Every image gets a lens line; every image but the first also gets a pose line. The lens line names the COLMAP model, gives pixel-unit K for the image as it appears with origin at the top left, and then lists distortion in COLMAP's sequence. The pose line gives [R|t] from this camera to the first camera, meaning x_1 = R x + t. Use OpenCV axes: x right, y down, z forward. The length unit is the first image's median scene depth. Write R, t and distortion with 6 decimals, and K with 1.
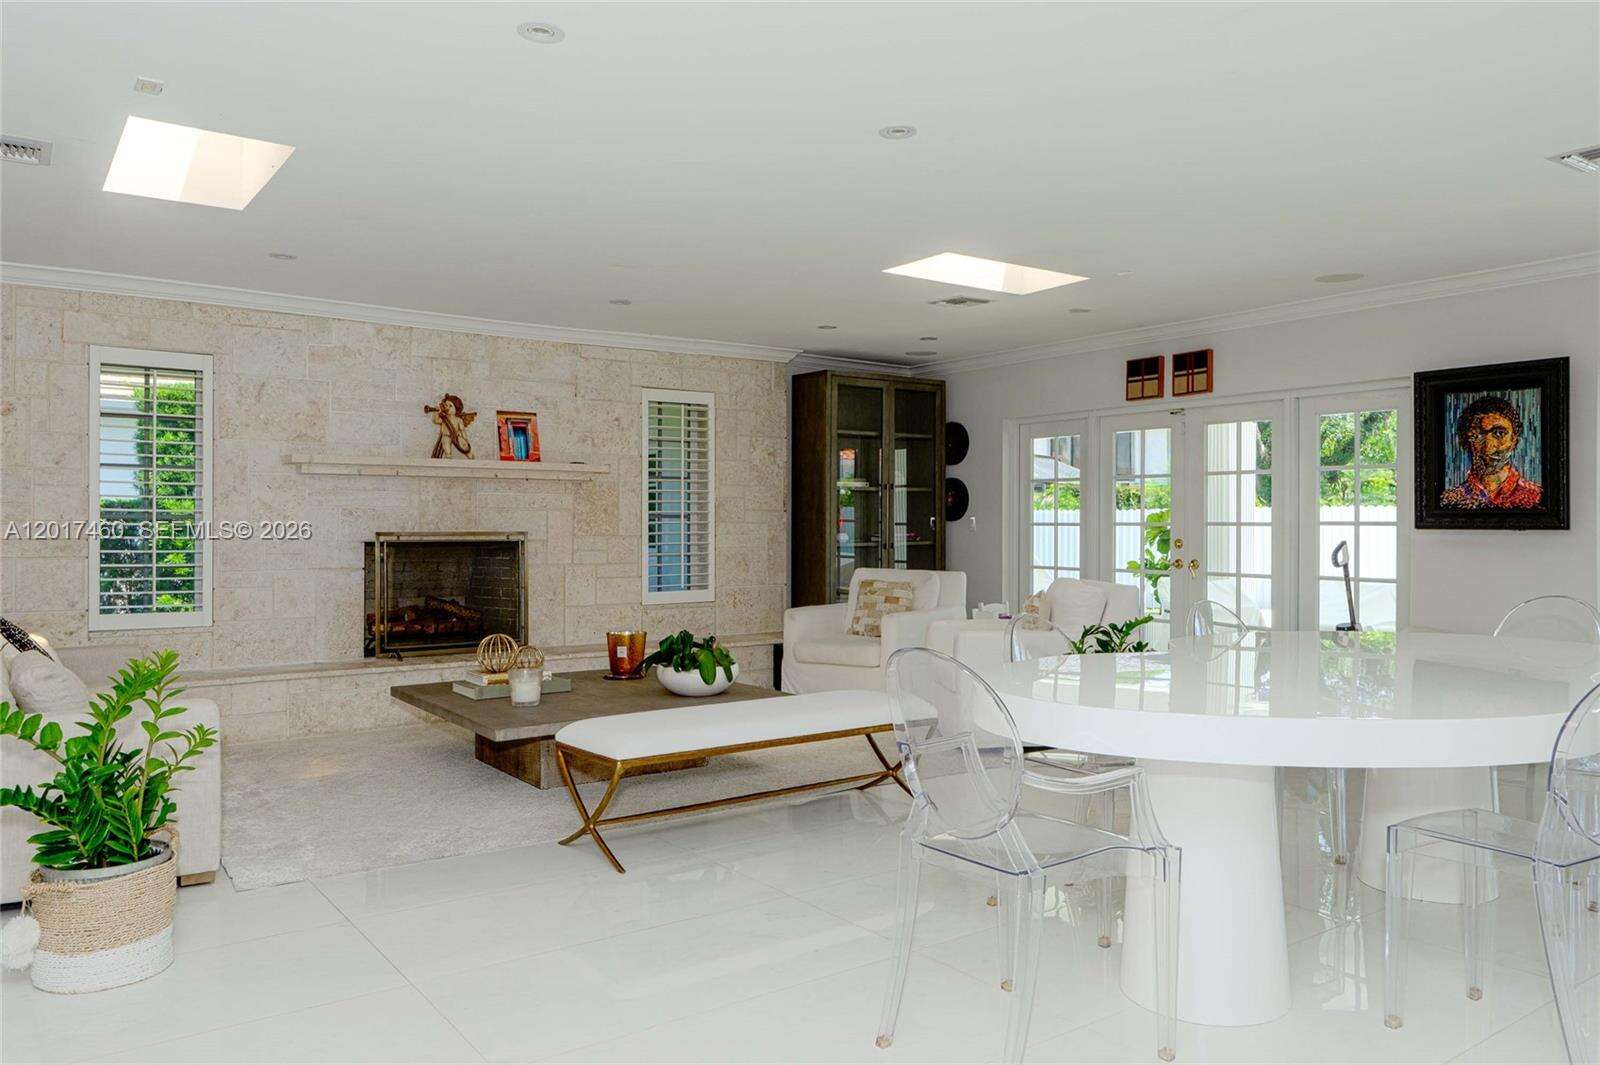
lens RADIAL K [[1171.2, 0, 844.3], [0, 1171.2, 525.2], [0, 0, 1]] dist [-0.002434, 0.000399]
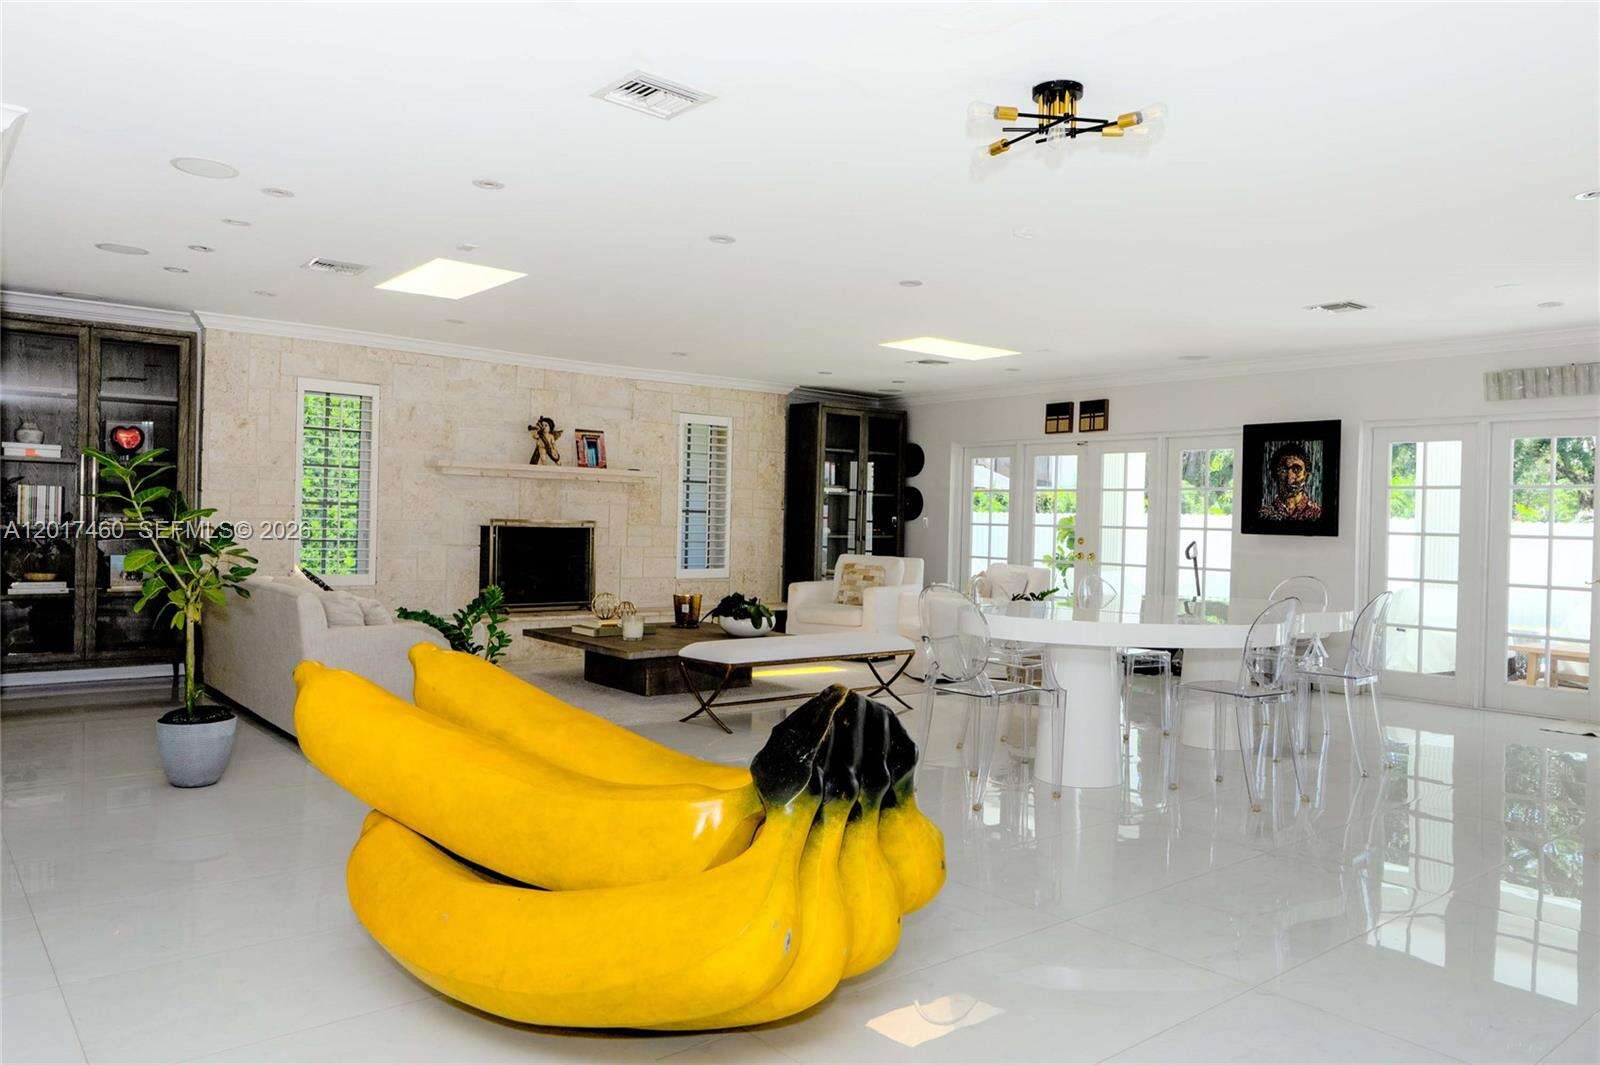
lens RADIAL K [[1100.4, 0, 839.1], [0, 1100.4, 530.7], [0, 0, 1]] dist [-0.003545, 0.001350]
pose [[0.998322, 0.023106, 0.053095, -0.062689], [-0.023554, 0.999692, 0.007844, 0.000393], [-0.052898, -0.009081, 0.998559, -0.261027]]
